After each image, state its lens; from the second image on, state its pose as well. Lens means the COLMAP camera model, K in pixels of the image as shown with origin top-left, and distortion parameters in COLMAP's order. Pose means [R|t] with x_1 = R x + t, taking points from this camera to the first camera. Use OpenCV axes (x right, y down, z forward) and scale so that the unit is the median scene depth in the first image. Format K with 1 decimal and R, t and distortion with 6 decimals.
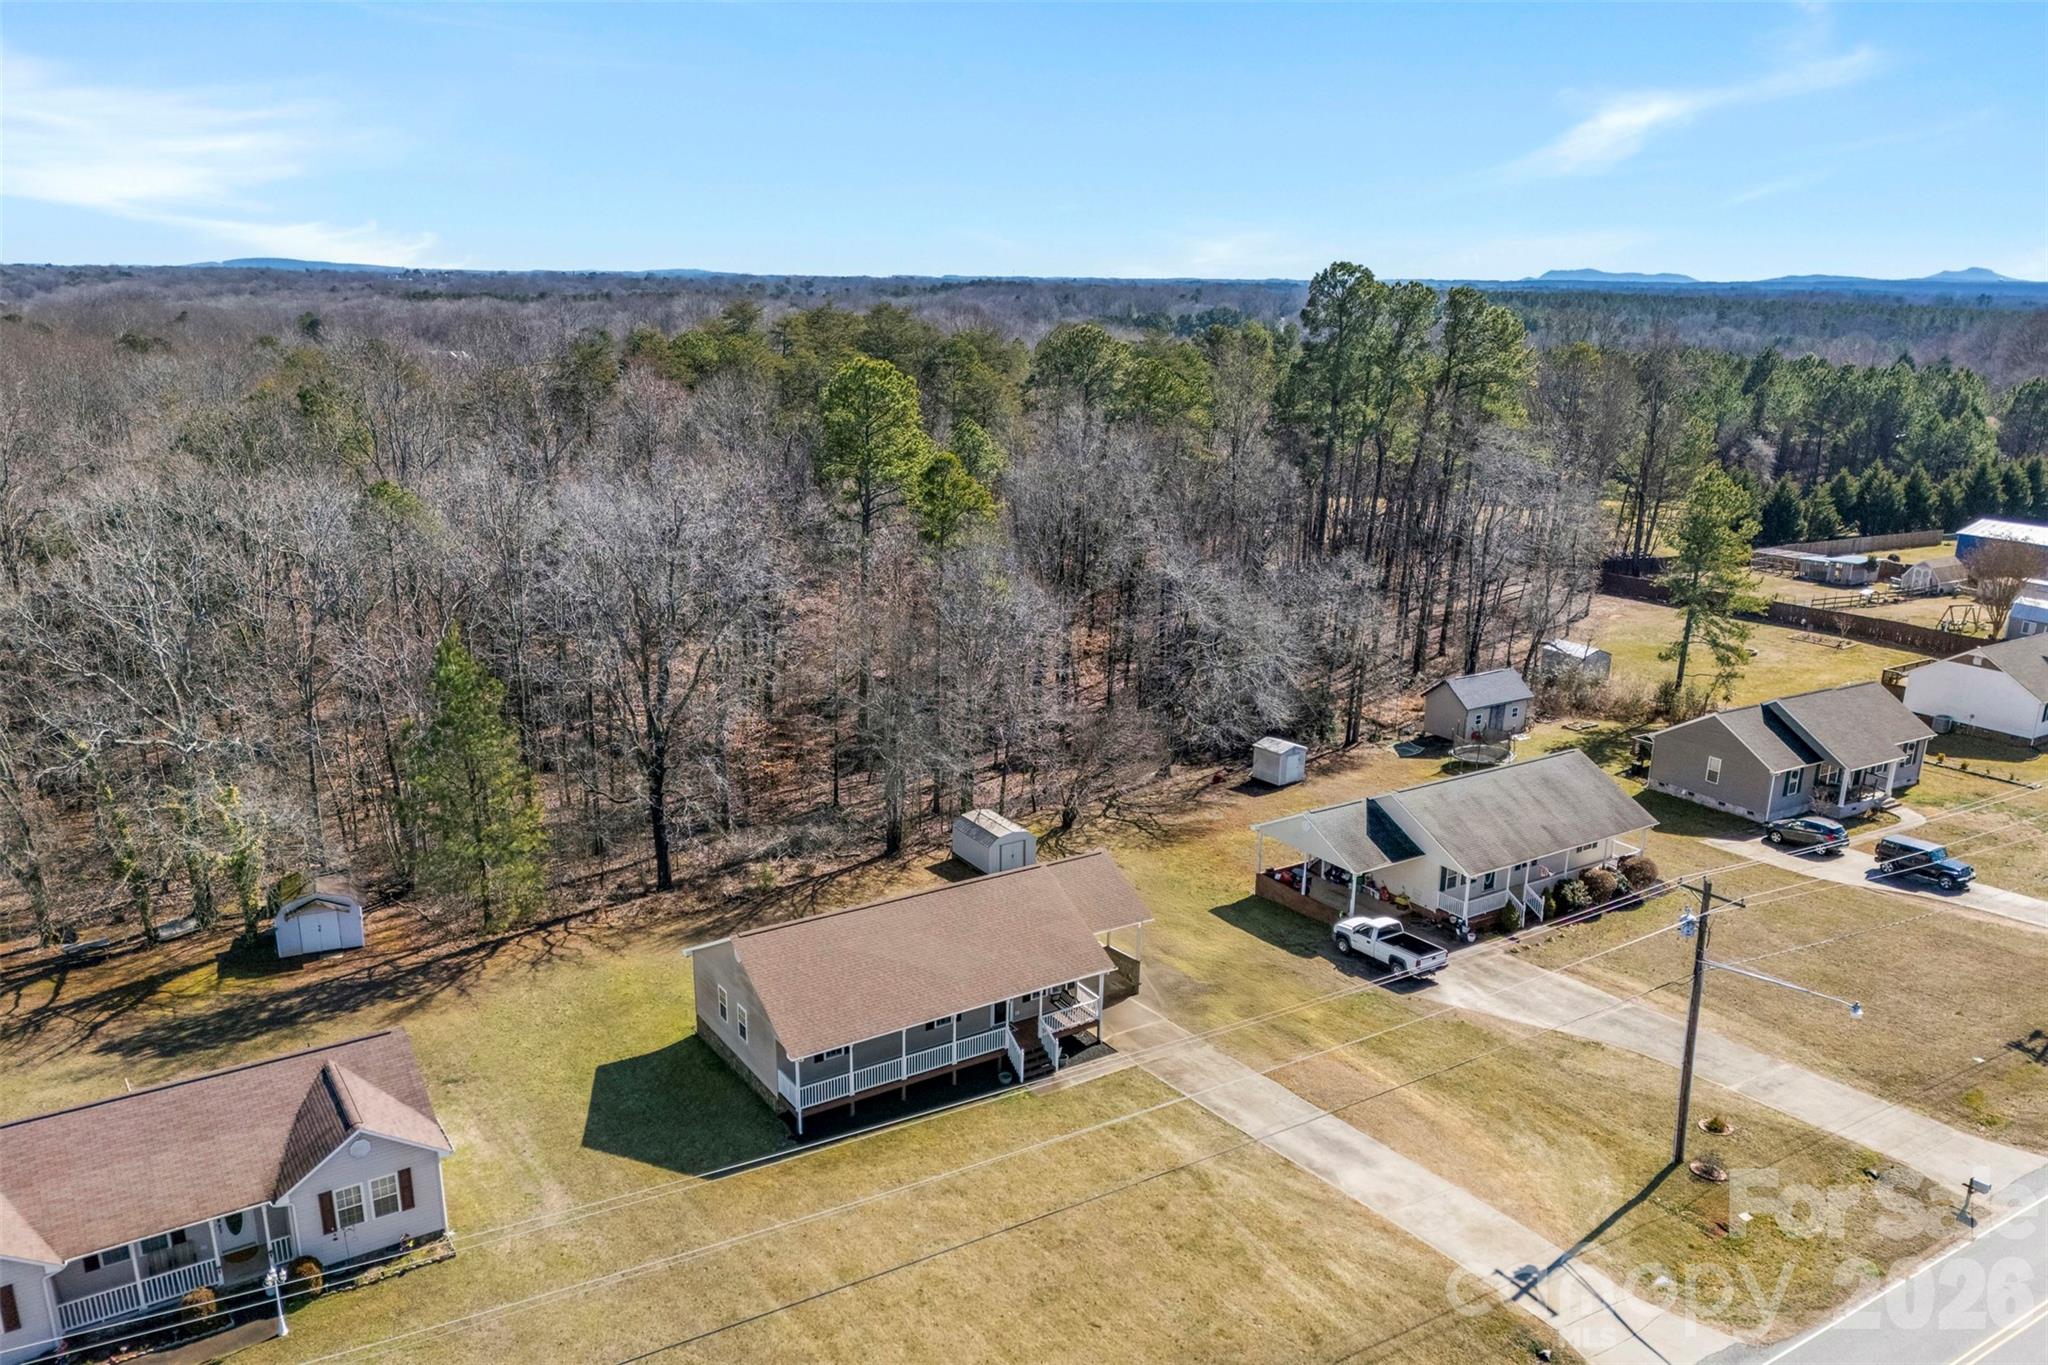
lens RADIAL K [[1539.0, 0, 1019.3], [0, 1539.0, 739.3], [0, 0, 1]] dist [0.068405, -0.053498]
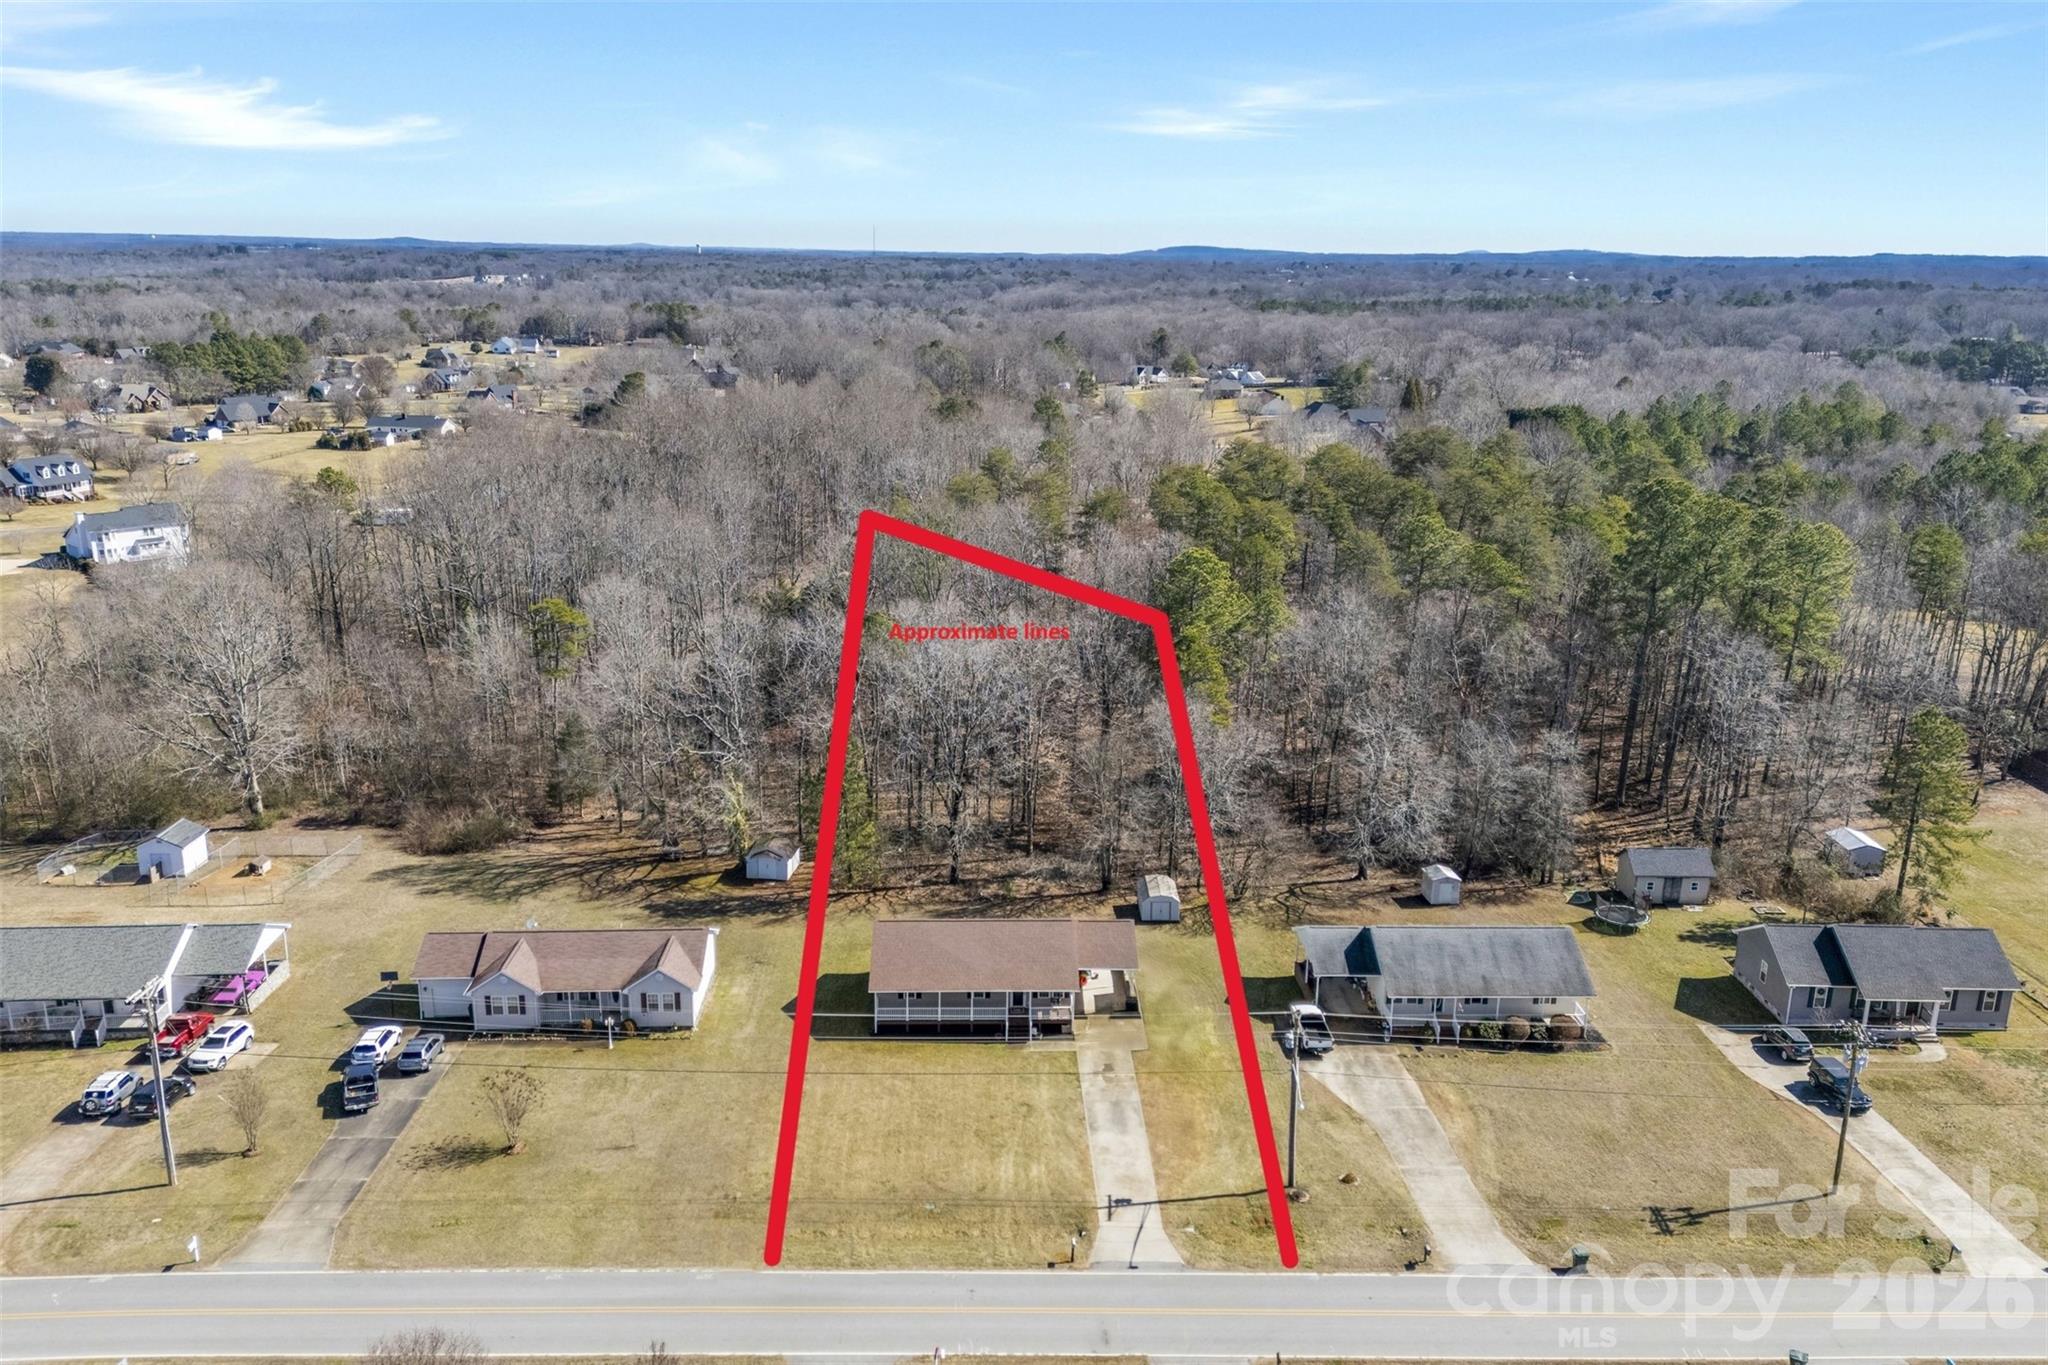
lens RADIAL K [[1539.0, 0, 1006.6], [0, 1539.0, 618.5], [0, 0, 1]] dist [0.068405, -0.053498]
pose [[0.849702, 0.122366, -0.512867, 0.721335], [-0.150909, 0.988446, -0.014187, -0.193210], [0.505206, 0.089451, 0.858351, -0.465691]]
